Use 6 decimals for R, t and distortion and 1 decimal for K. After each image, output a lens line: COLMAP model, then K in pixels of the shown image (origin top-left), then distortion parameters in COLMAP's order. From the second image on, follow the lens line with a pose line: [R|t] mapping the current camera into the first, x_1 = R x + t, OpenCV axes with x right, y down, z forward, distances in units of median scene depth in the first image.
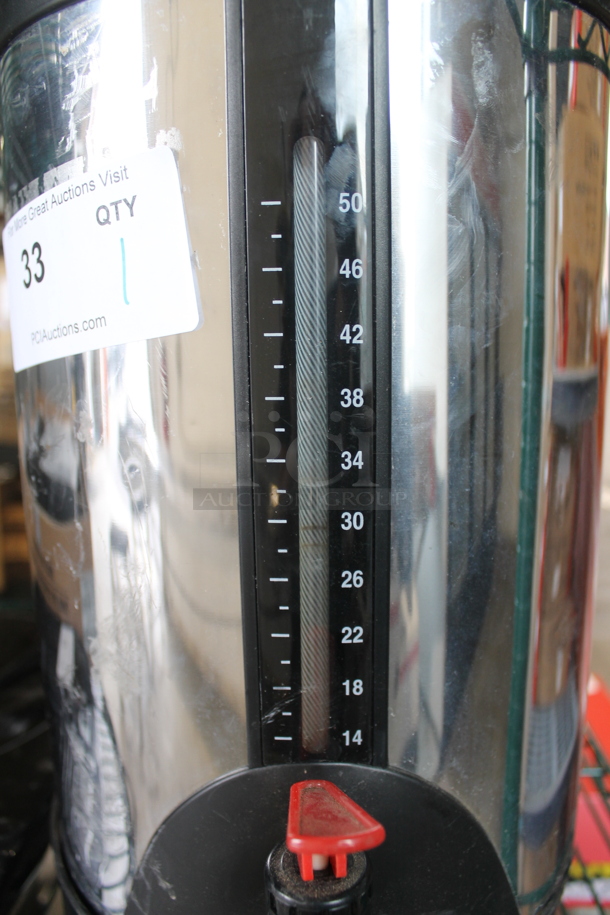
lens RADIAL K [[759.4, 0, 305.0], [0, 759.4, 457.5], [0, 0, 1]] dist [-0.123688, 0.012411]
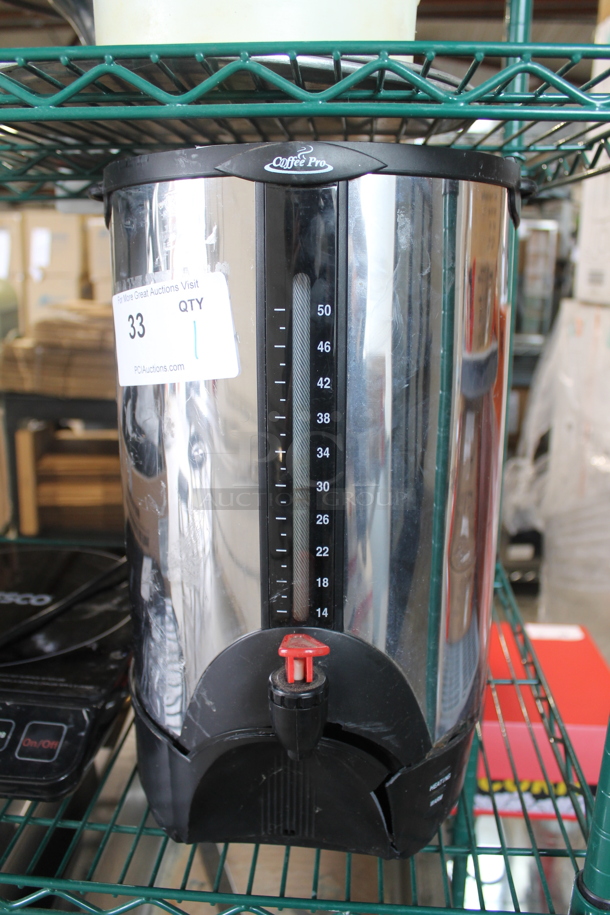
lens RADIAL K [[759.4, 0, 305.0], [0, 759.4, 457.5], [0, 0, 1]] dist [-0.123688, 0.012411]
pose [[0.999133, 0.025392, -0.032986, 0.074628], [-0.023359, 0.997887, 0.060623, -0.087033], [0.034456, -0.059800, 0.997616, -0.737026]]
